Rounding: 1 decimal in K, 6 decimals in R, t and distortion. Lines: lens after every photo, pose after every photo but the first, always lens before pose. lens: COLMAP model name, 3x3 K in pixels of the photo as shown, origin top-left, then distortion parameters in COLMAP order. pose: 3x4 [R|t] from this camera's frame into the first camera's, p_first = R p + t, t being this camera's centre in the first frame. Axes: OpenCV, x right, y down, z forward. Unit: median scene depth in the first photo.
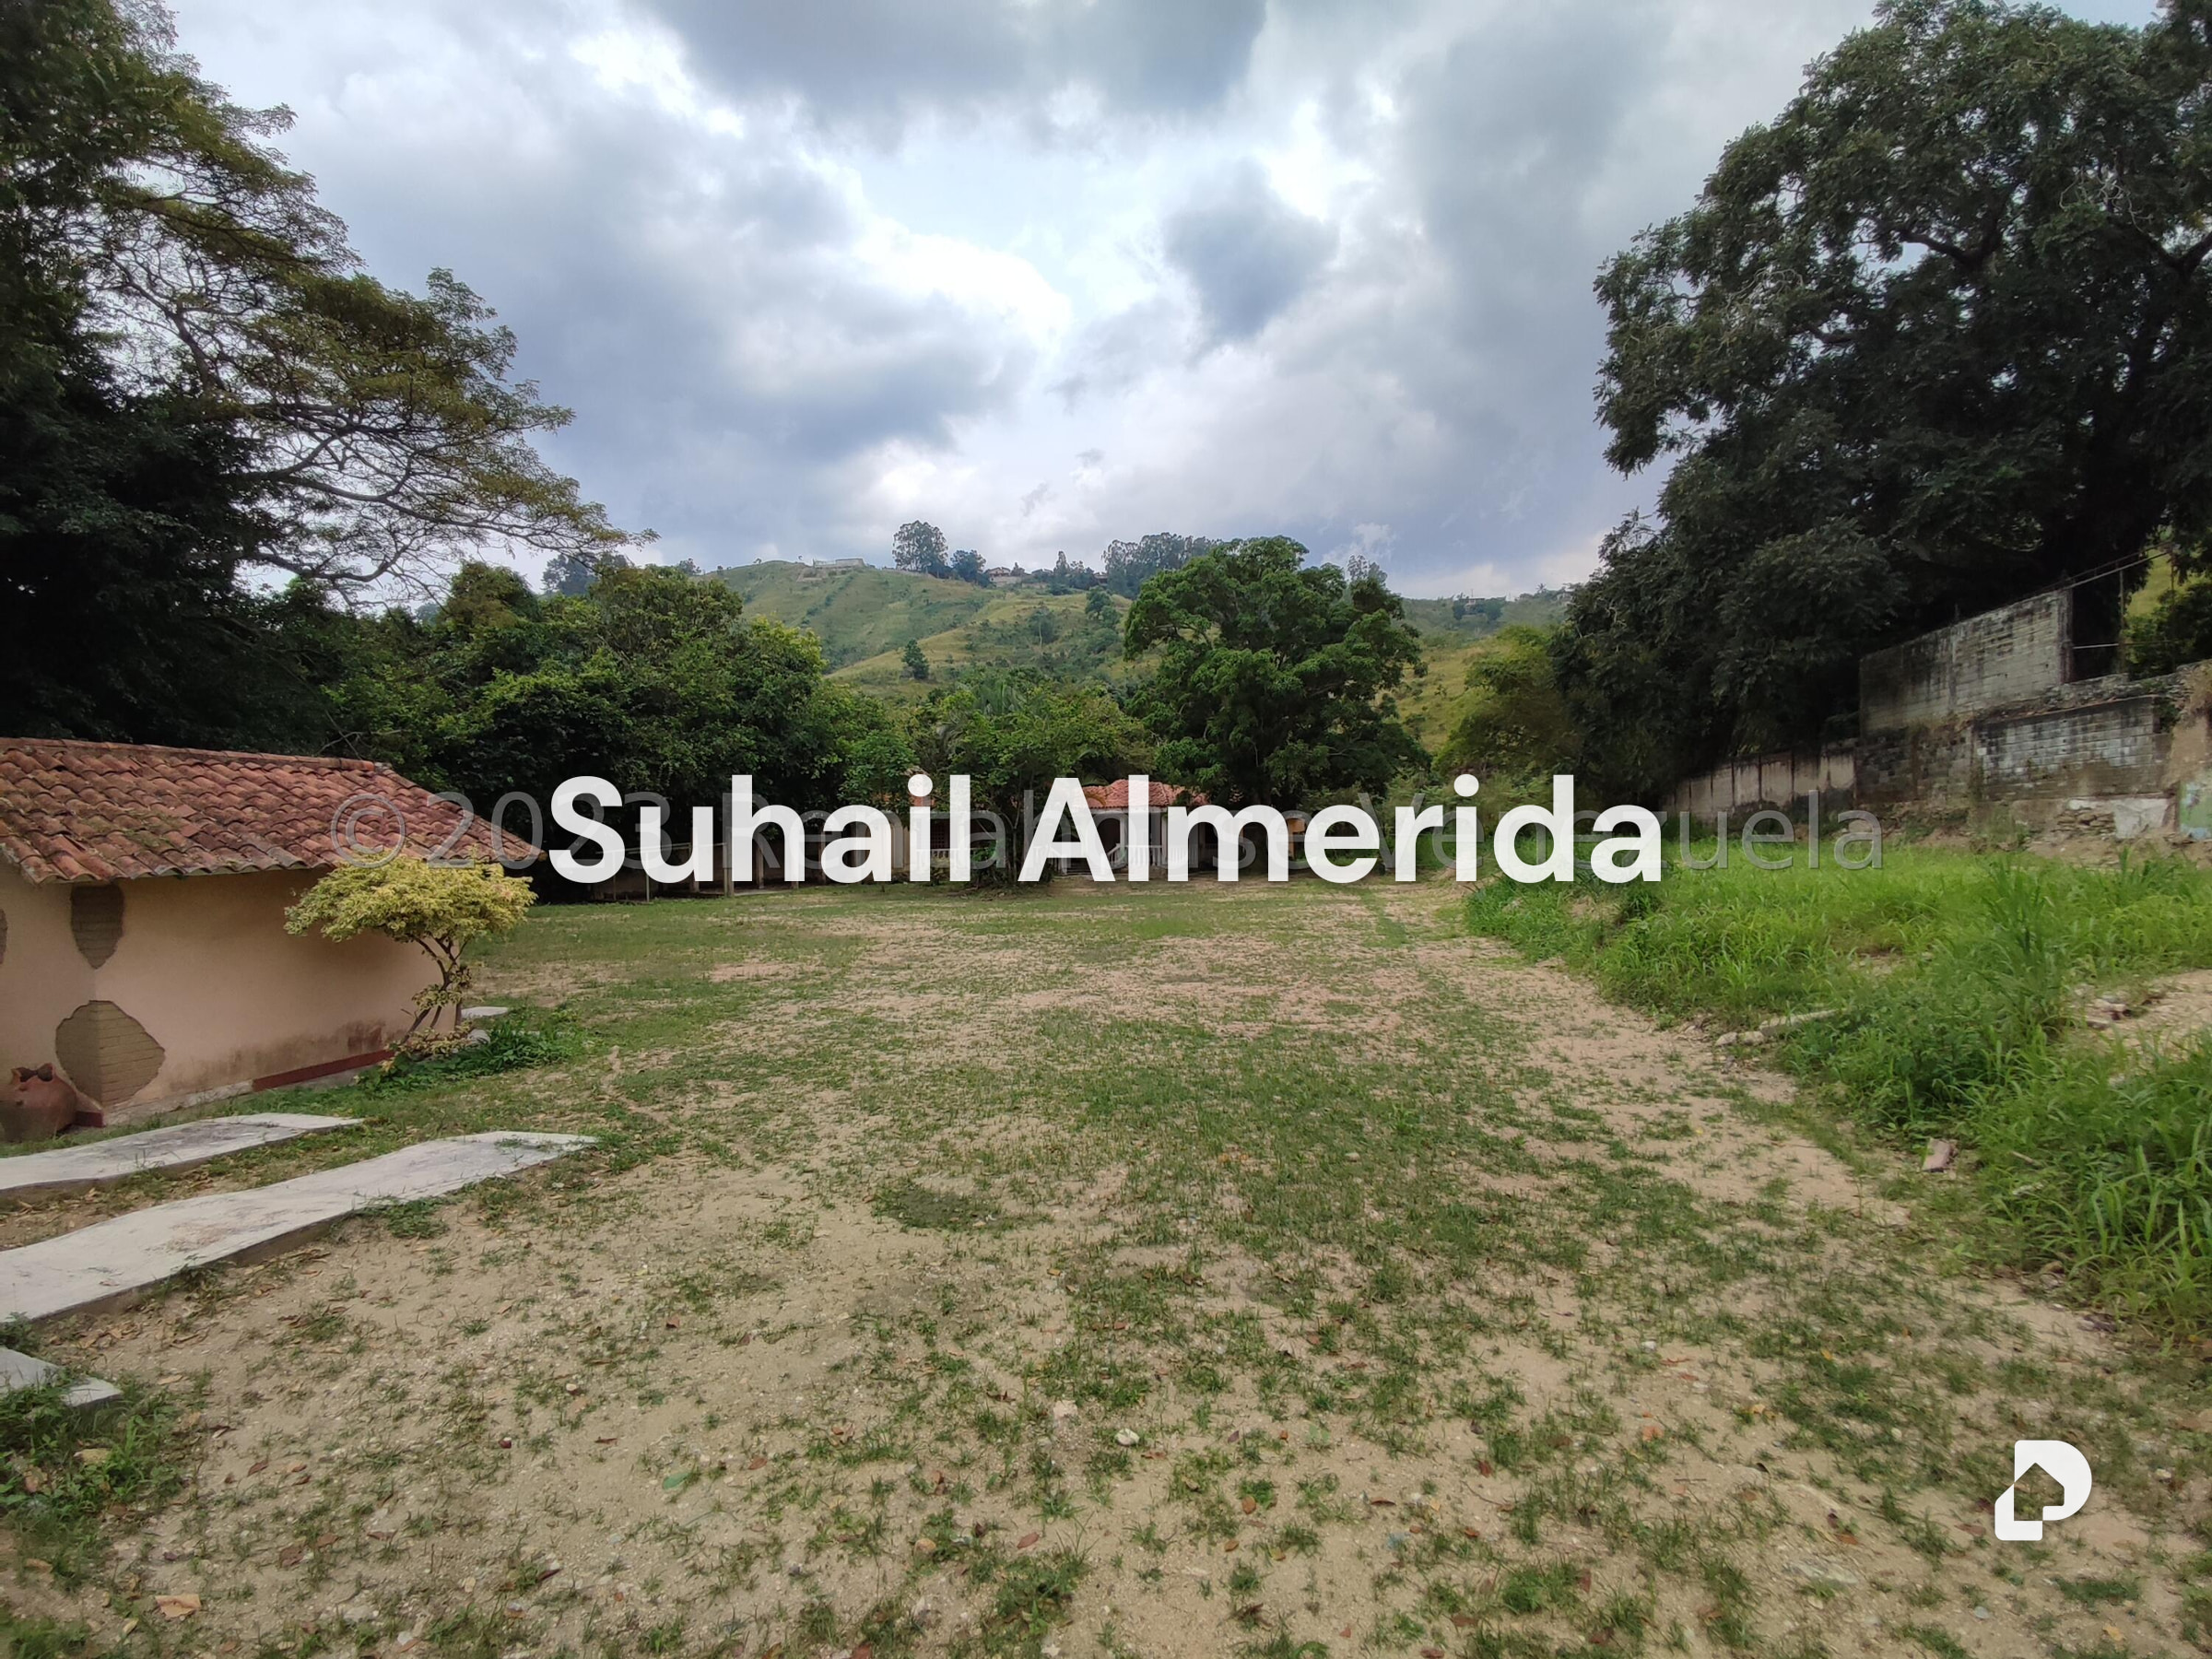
lens RADIAL K [[1012.4, 0, 1115.5], [0, 1012.4, 847.1], [0, 0, 1]] dist [-0.009676, -0.000190]
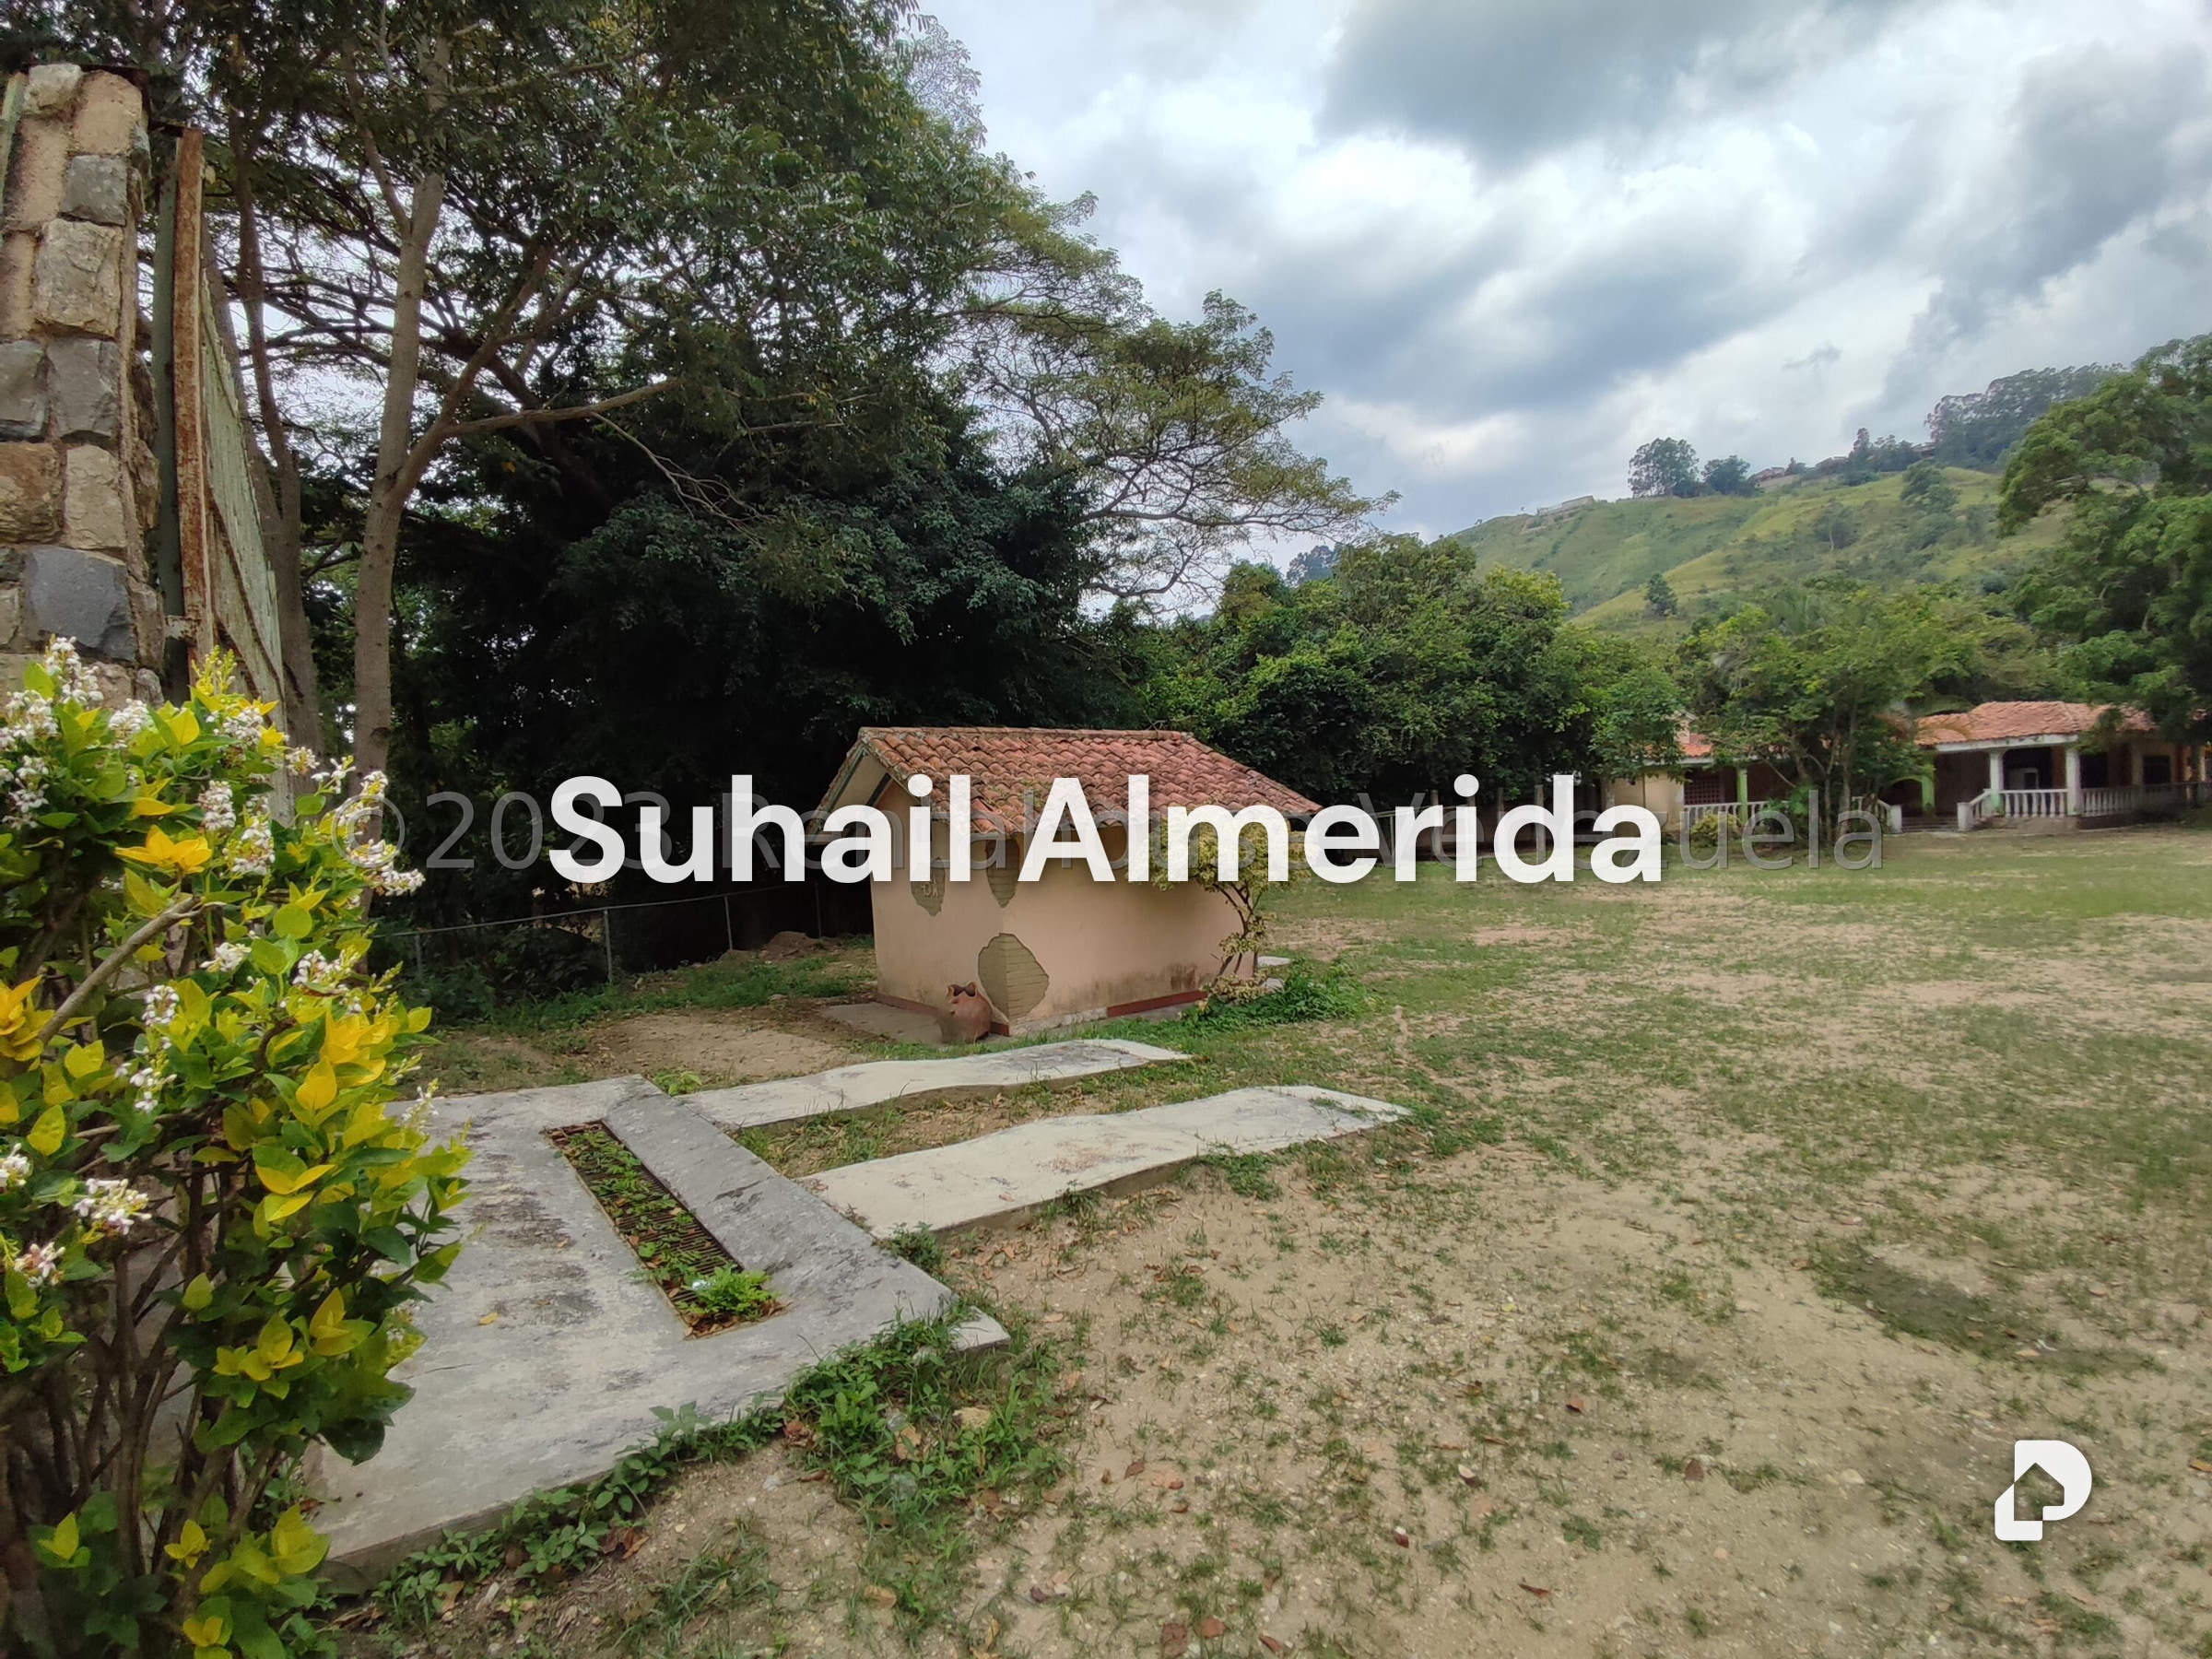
lens RADIAL K [[1011.3, 0, 1107.6], [0, 1011.3, 840.5], [0, 0, 1]] dist [-0.003133, -0.009720]
pose [[0.766997, -0.011364, -0.641550, -0.109141], [0.028655, 0.999452, 0.016554, 0.020321], [0.641011, -0.031080, 0.766903, 0.114016]]
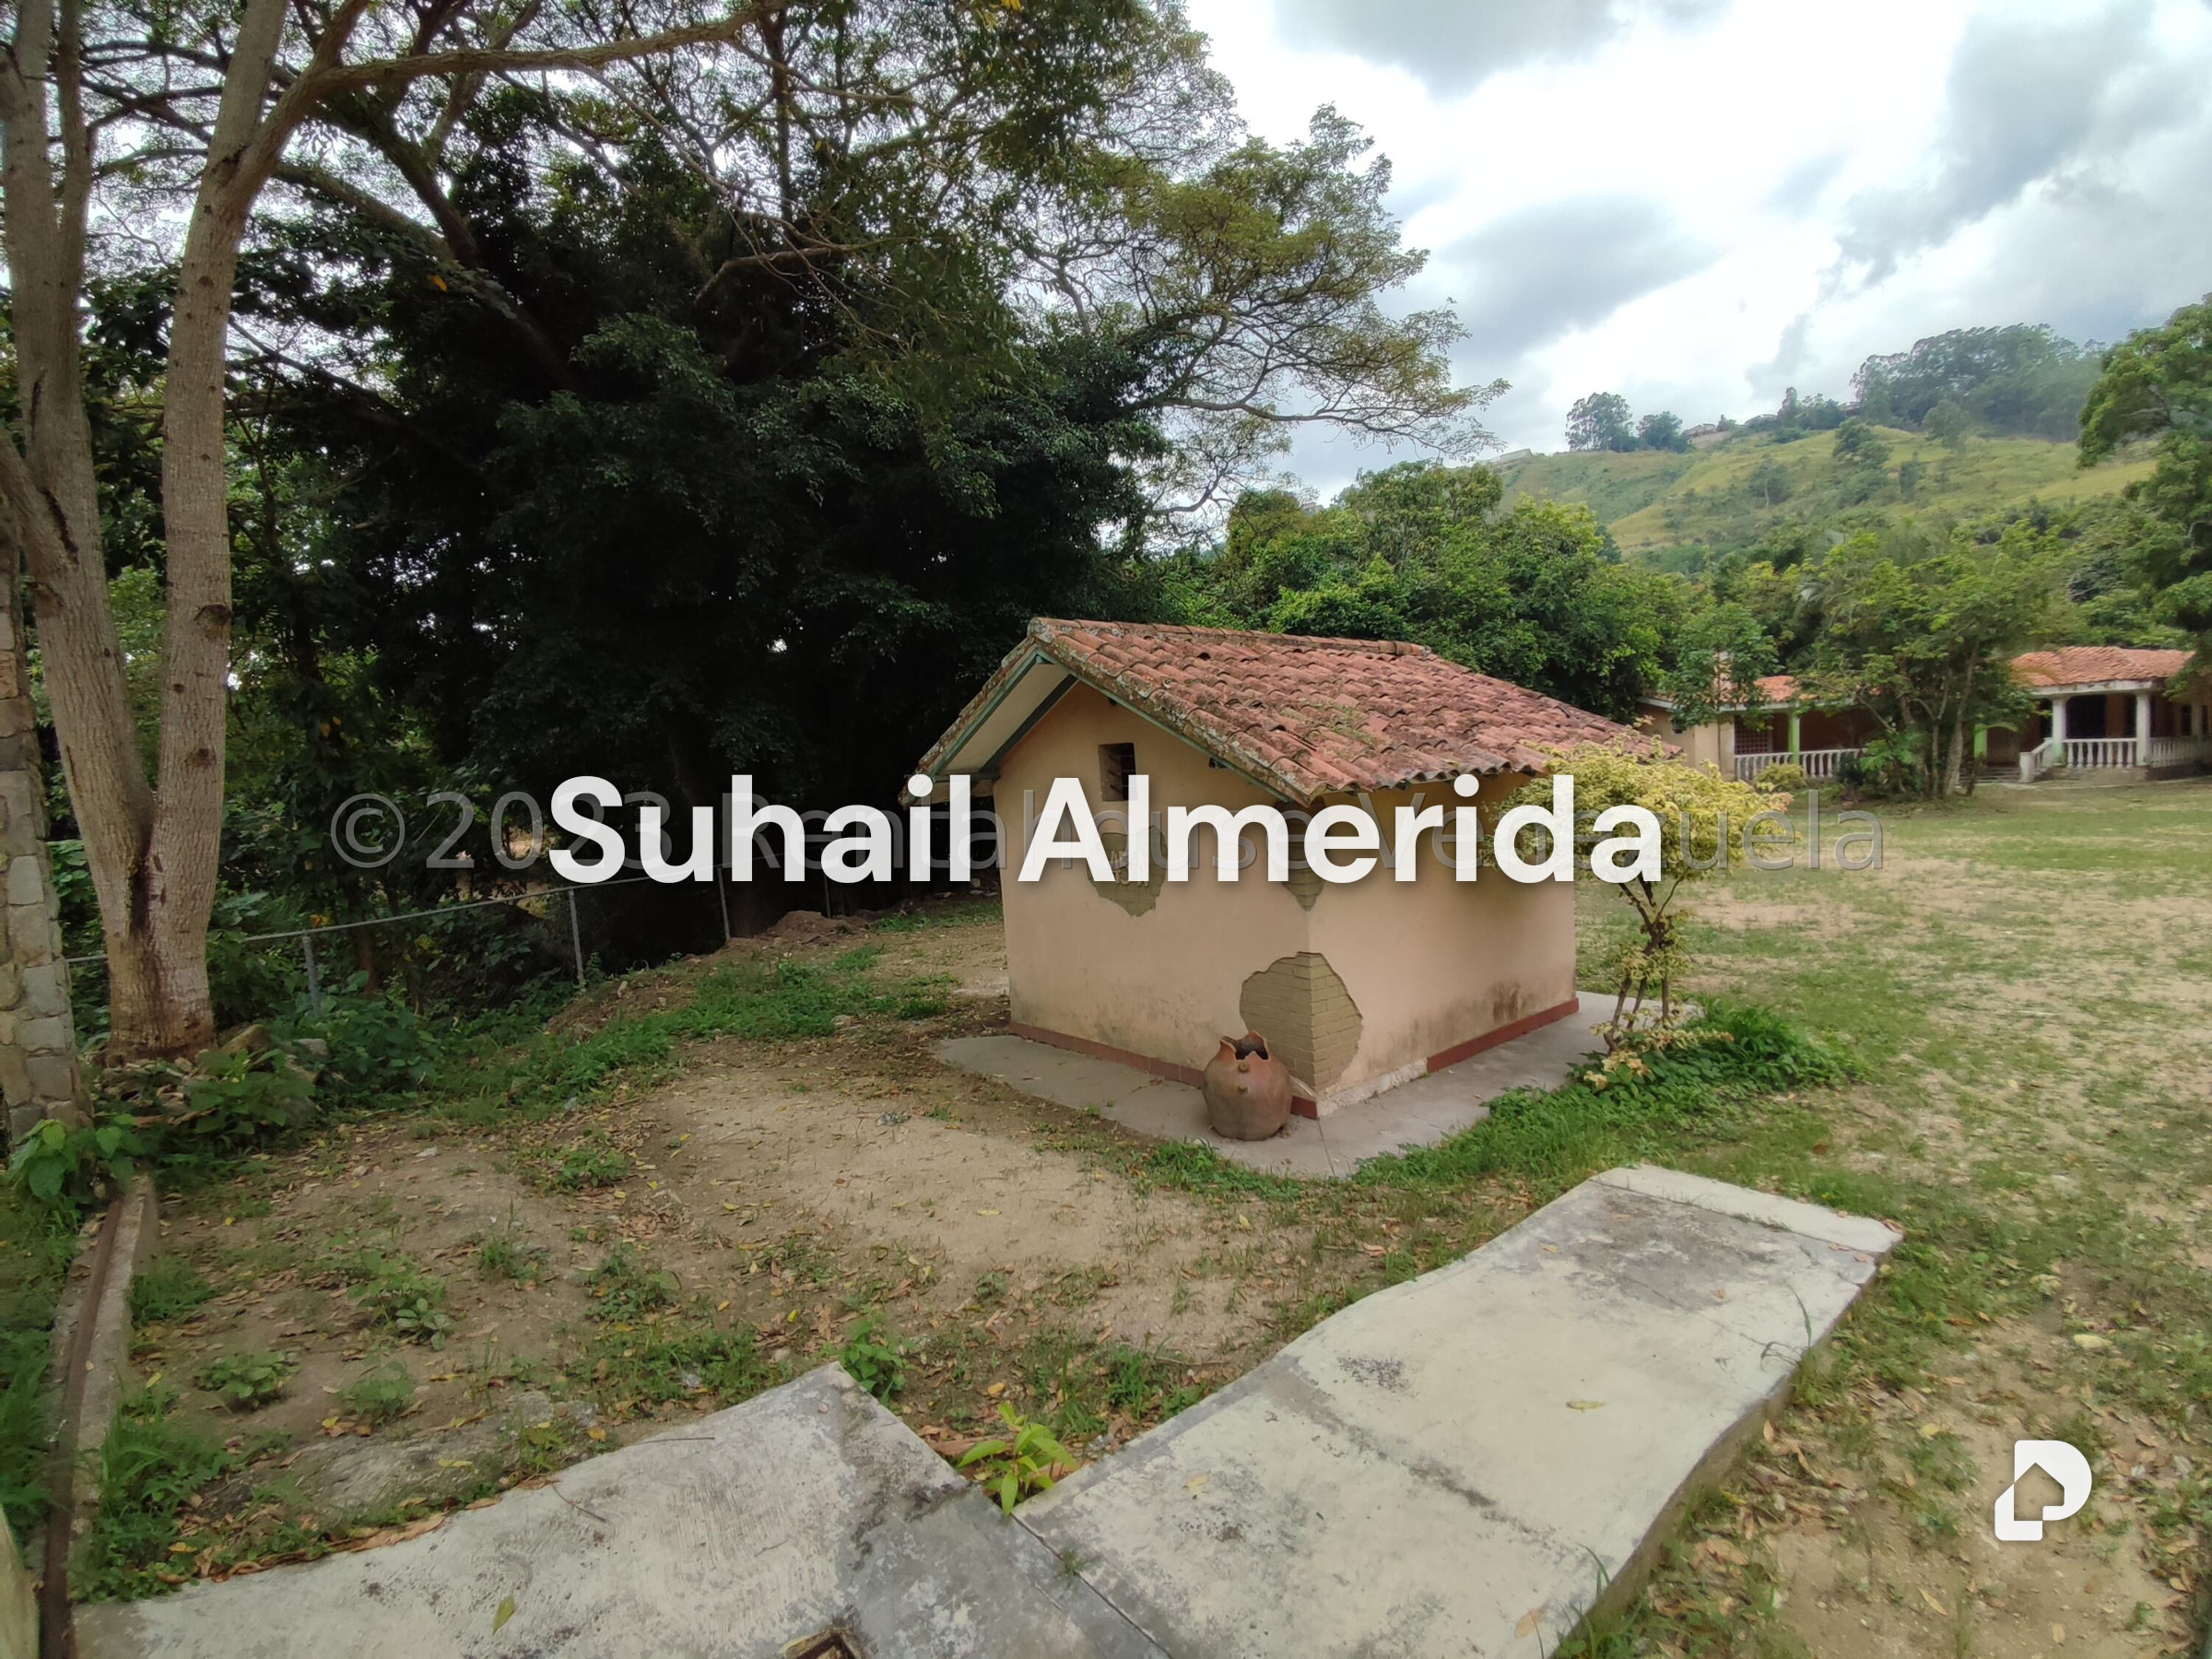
lens RADIAL K [[993.7, 0, 1112.3], [0, 993.7, 857.9], [0, 0, 1]] dist [0.002386, -0.015428]
pose [[0.812191, 0.024058, -0.582895, -0.662989], [0.030531, 0.996027, 0.083651, 0.013853], [0.582592, -0.085737, 0.808230, 0.291666]]
